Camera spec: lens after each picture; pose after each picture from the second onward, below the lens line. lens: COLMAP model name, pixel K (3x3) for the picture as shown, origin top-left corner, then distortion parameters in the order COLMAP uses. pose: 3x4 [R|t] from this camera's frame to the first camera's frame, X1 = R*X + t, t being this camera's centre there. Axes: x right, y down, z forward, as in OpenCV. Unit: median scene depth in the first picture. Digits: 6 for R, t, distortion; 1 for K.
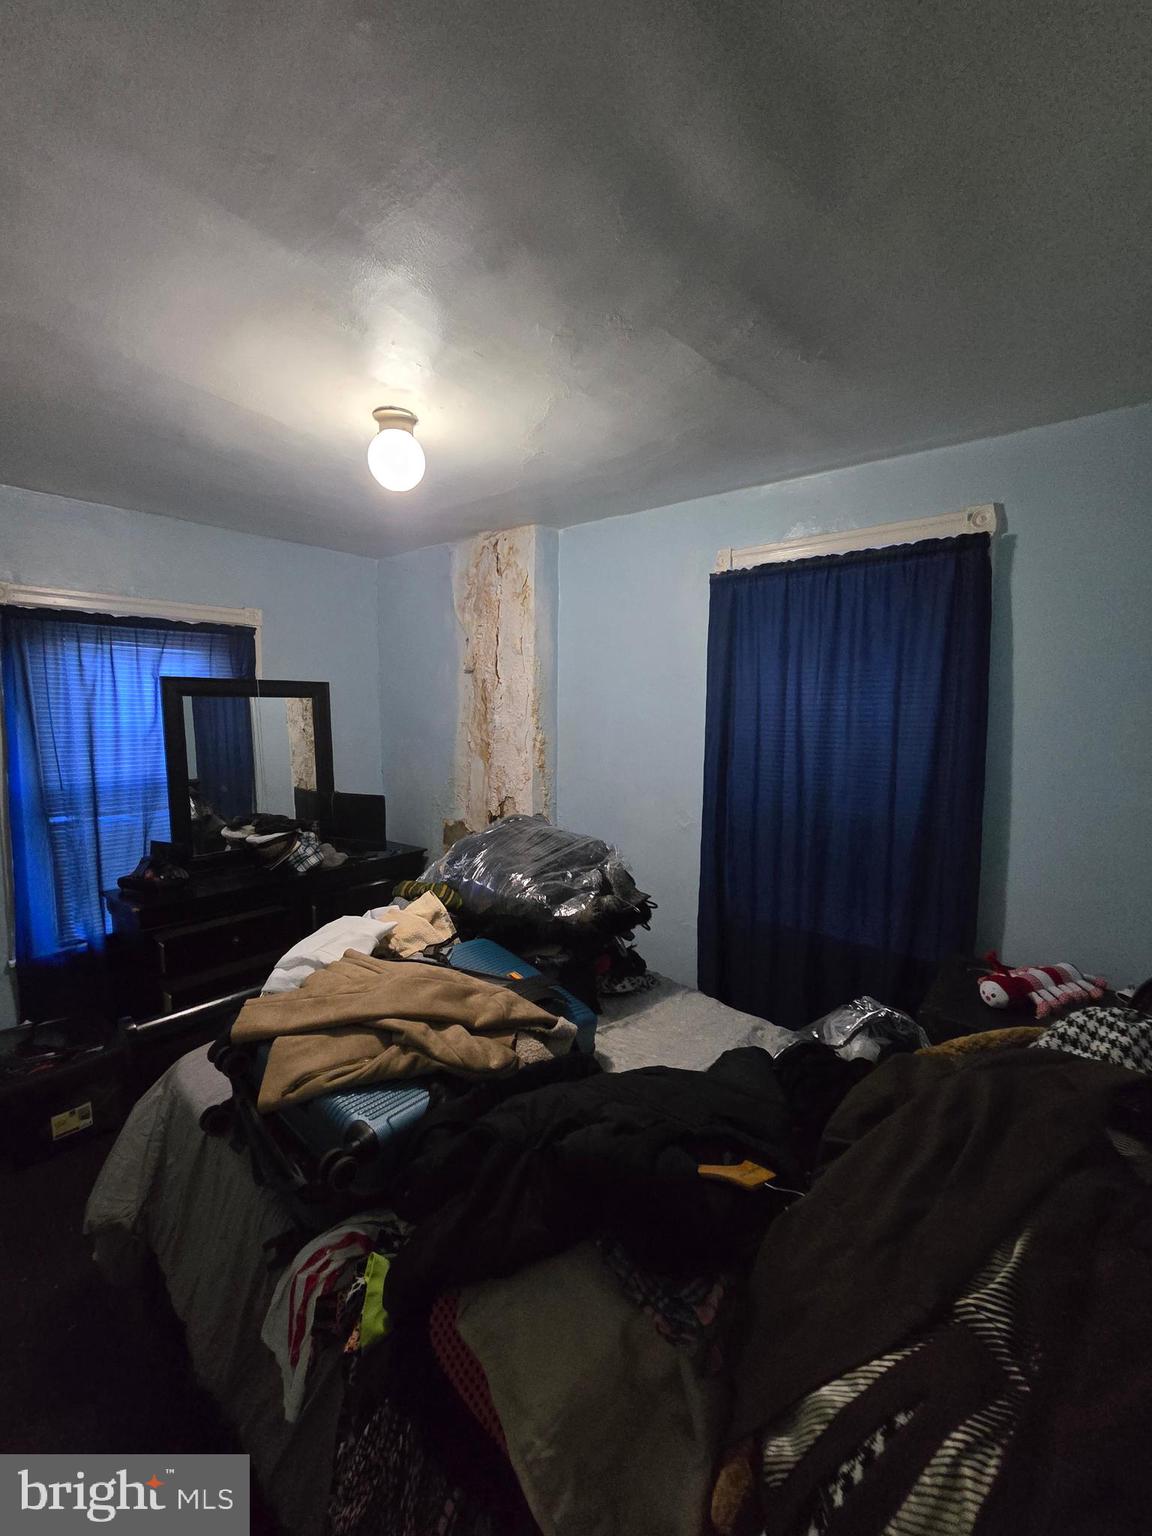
lens RADIAL K [[628.7, 0, 576.8], [0, 628.7, 771.9], [0, 0, 1]] dist [-0.006512, 0.001128]
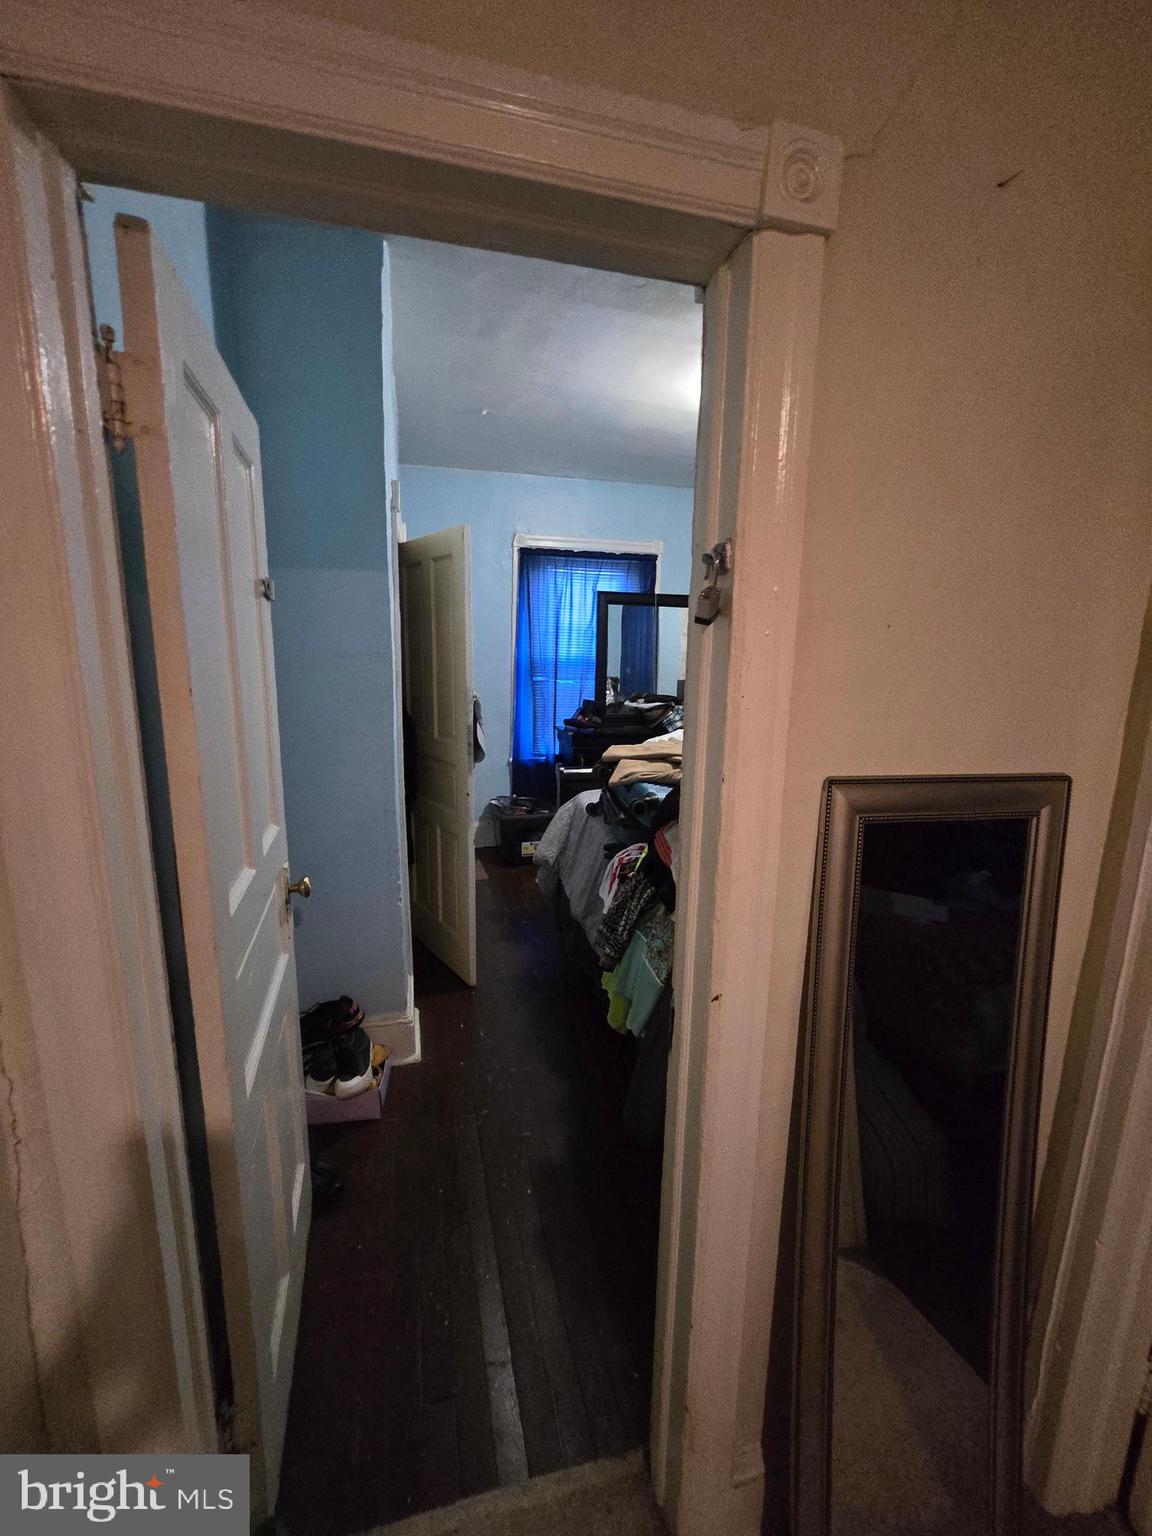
lens RADIAL K [[628.7, 0, 565.1], [0, 628.7, 764.2], [0, 0, 1]] dist [-0.006512, 0.001128]
pose [[0.795100, 0.118916, -0.594706, 0.312258], [-0.079706, 0.992572, 0.091908, 0.179901], [0.601218, -0.025674, 0.798673, -0.370132]]
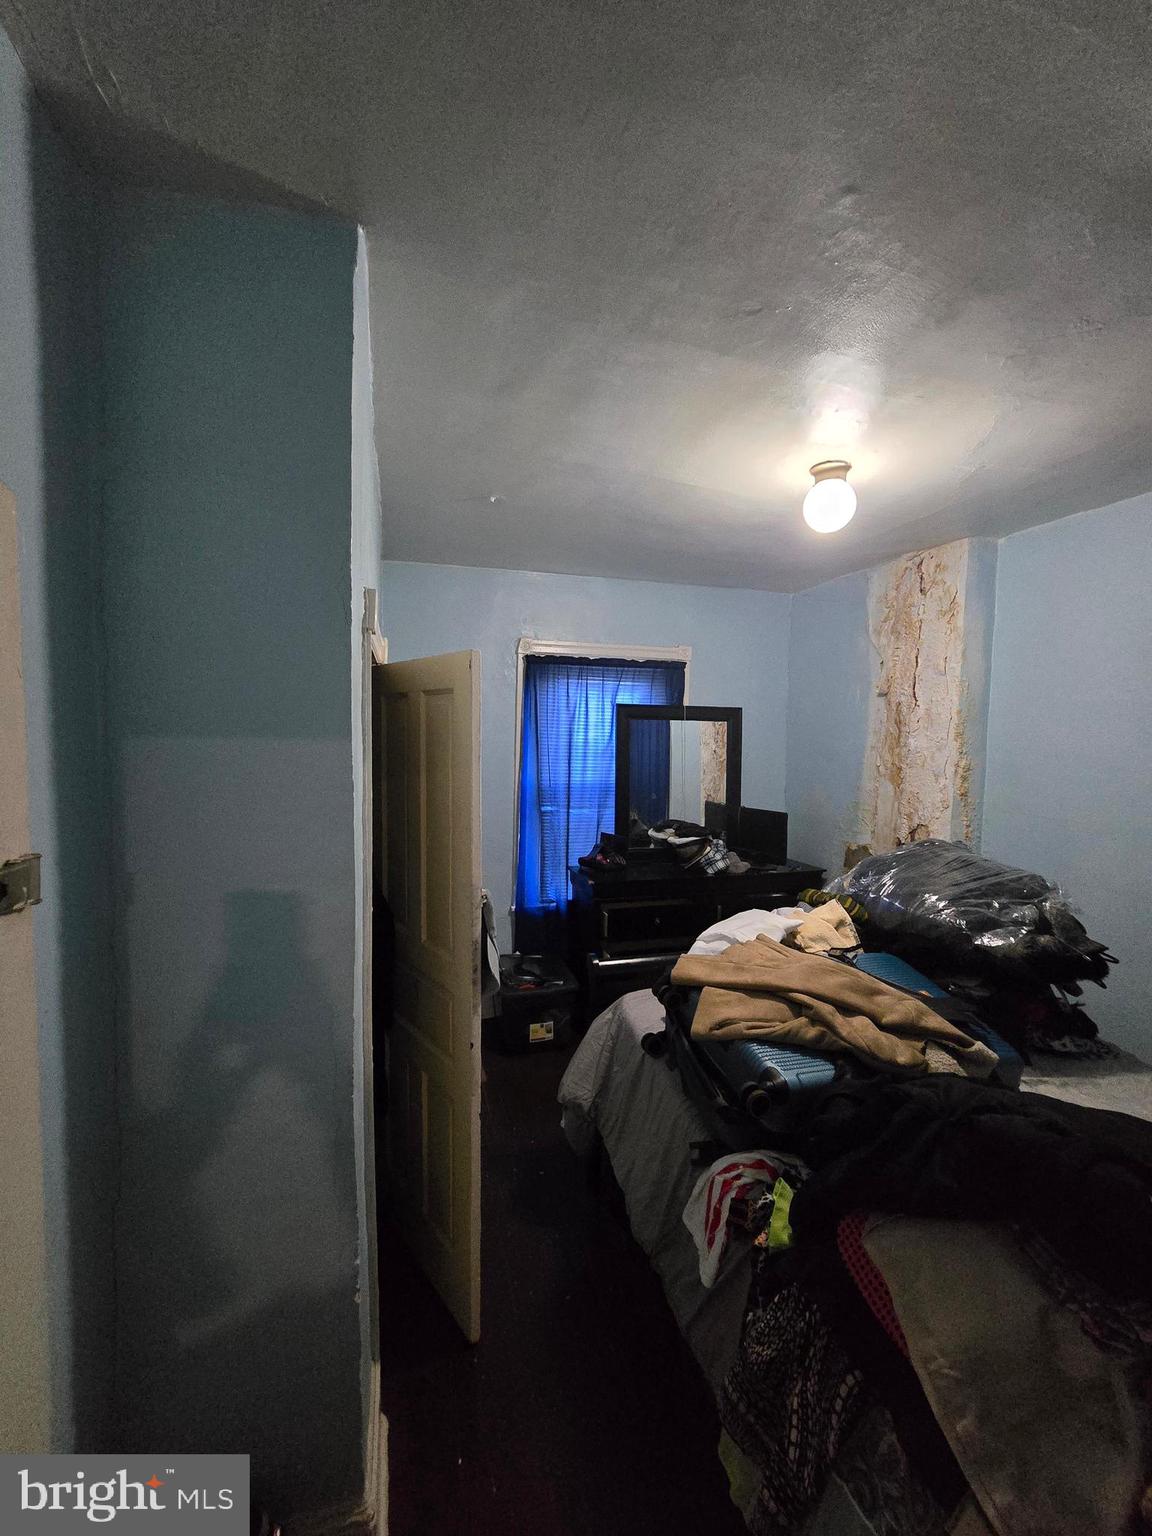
lens RADIAL K [[628.7, 0, 572.6], [0, 628.7, 765.9], [0, 0, 1]] dist [-0.006512, 0.001128]
pose [[0.818992, 0.039925, -0.572414, -0.001426], [-0.072784, 0.996747, -0.034616, 0.033523], [0.569170, 0.070013, 0.819234, -0.122050]]
